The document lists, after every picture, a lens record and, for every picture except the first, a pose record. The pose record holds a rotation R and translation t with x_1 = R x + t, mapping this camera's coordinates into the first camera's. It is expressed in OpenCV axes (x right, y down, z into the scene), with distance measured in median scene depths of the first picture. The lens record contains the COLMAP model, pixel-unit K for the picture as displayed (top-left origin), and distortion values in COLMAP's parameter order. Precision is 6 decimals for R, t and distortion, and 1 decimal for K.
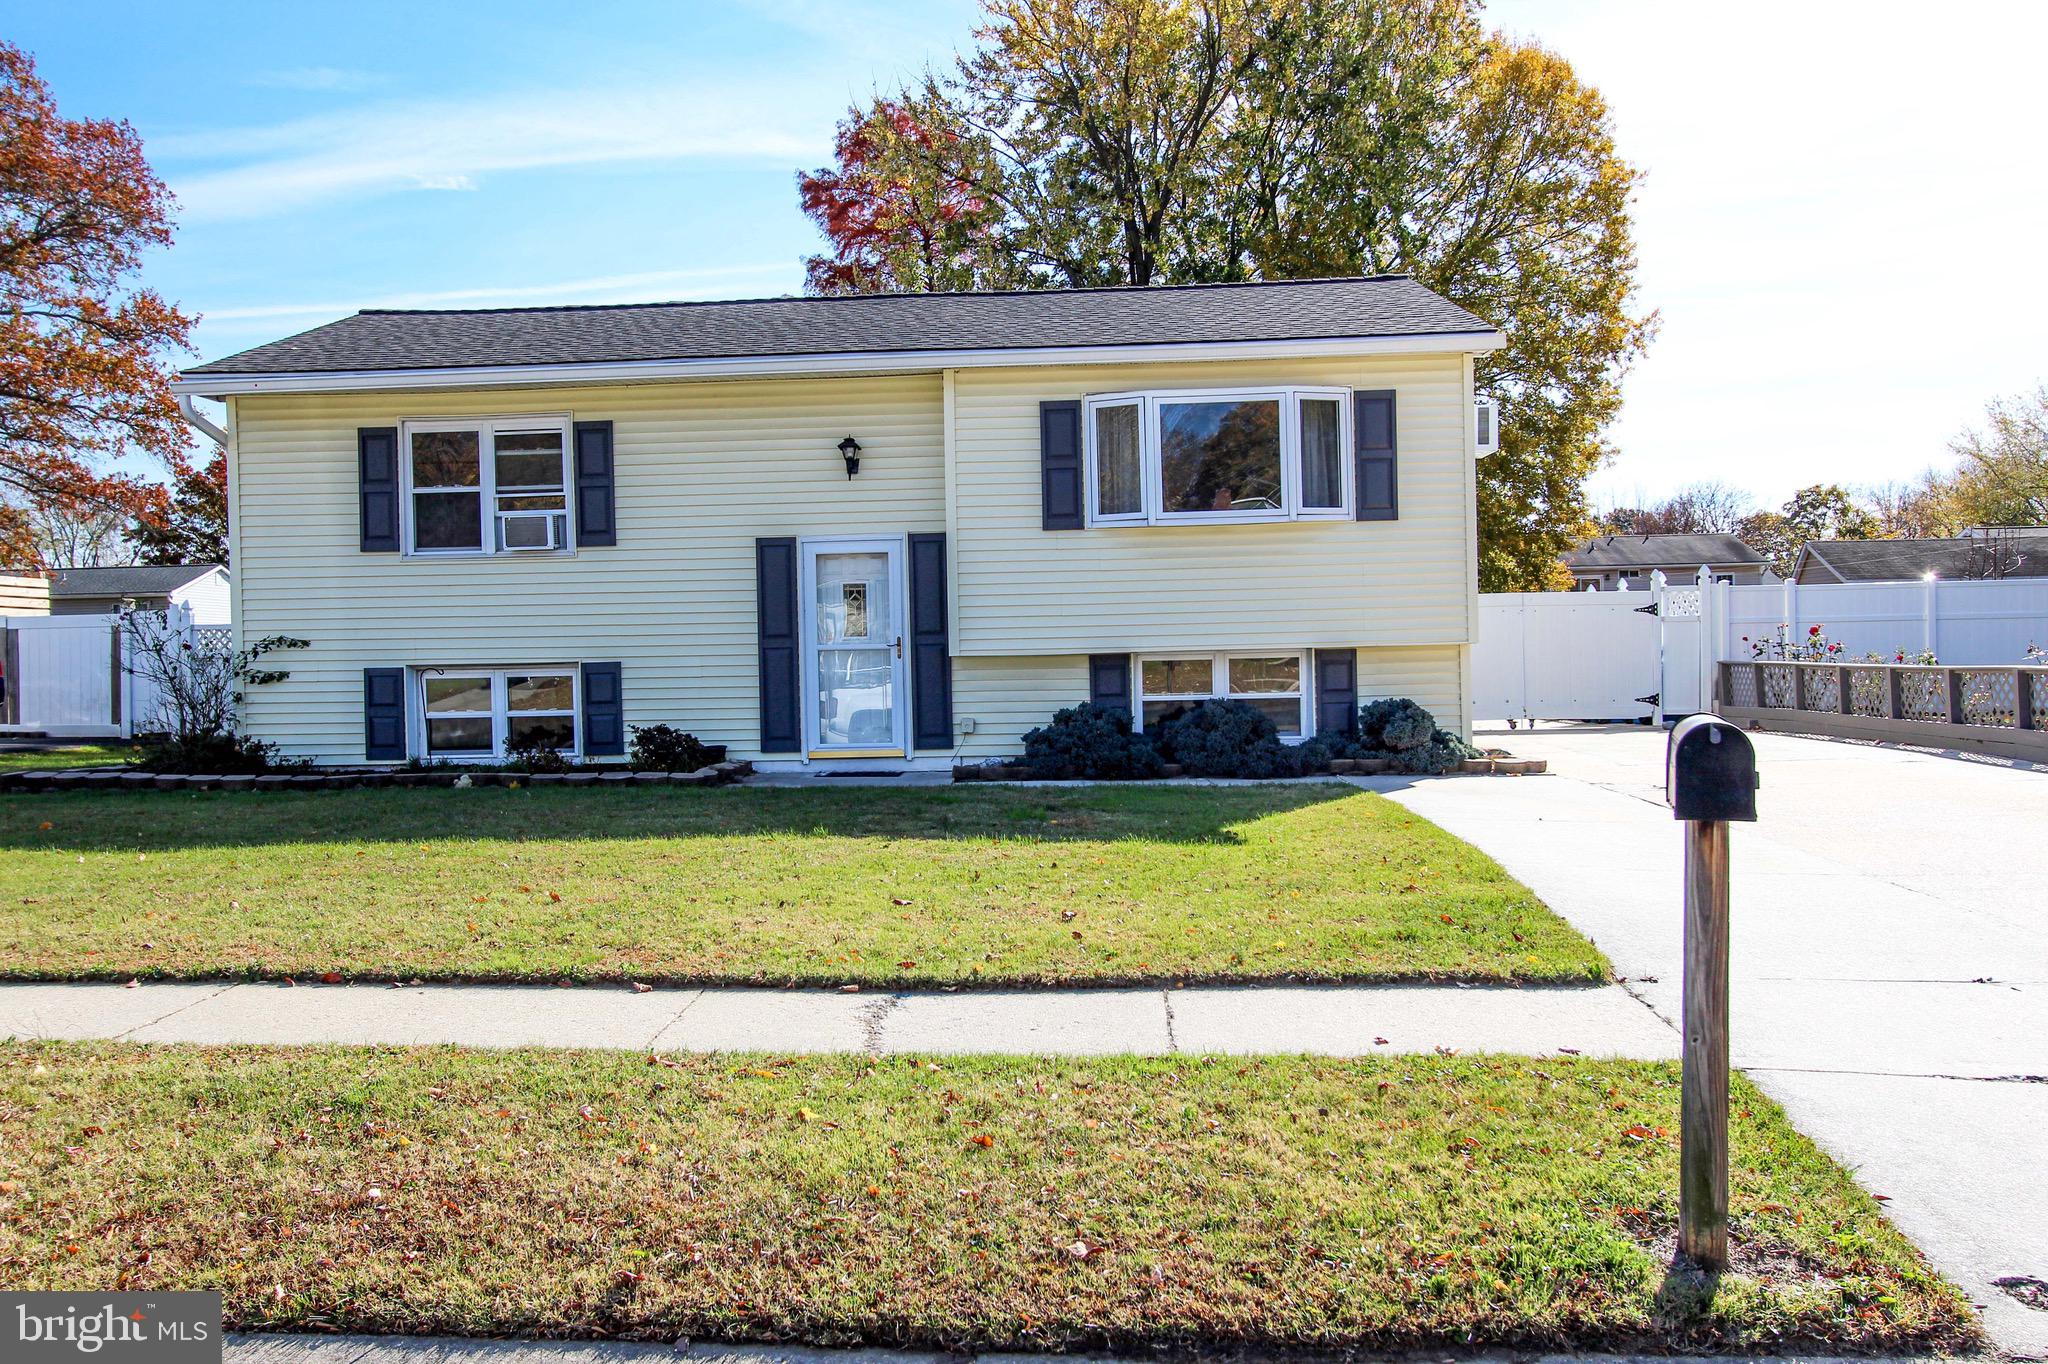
lens RADIAL K [[1630.2, 0, 994.5], [0, 1630.2, 687.4], [0, 0, 1]] dist [-0.024544, 0.030435]
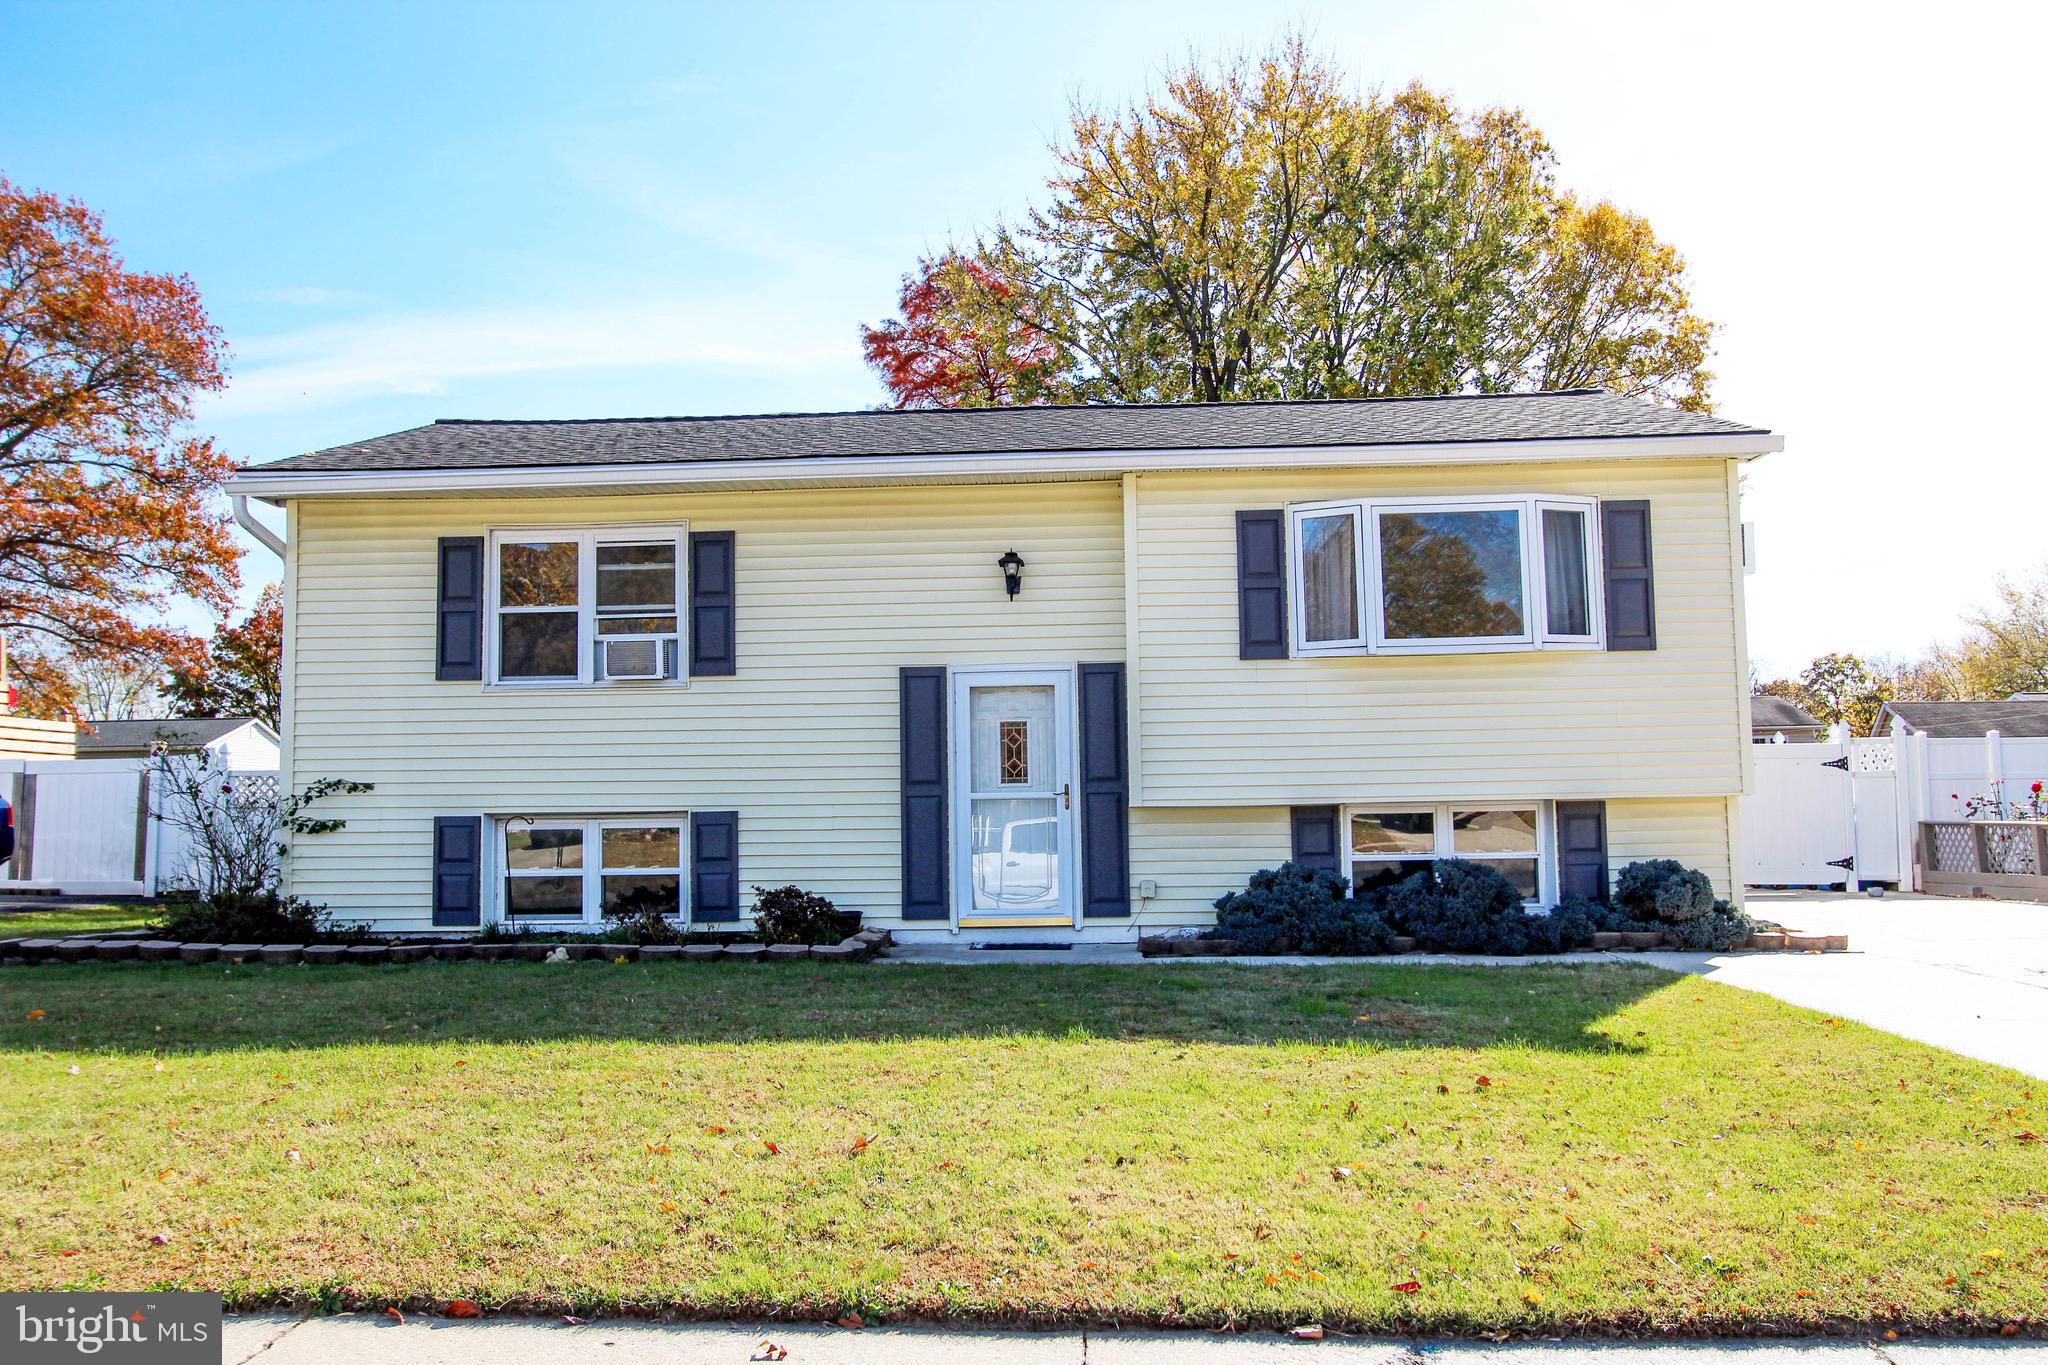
lens RADIAL K [[1630.2, 0, 1037.6], [0, 1630.2, 691.2], [0, 0, 1]] dist [-0.024544, 0.030435]
pose [[0.999964, 0.006796, 0.005132, -0.078291], [-0.006272, 0.995358, -0.096038, 0.002621], [-0.005761, 0.096002, 0.995364, 0.148076]]
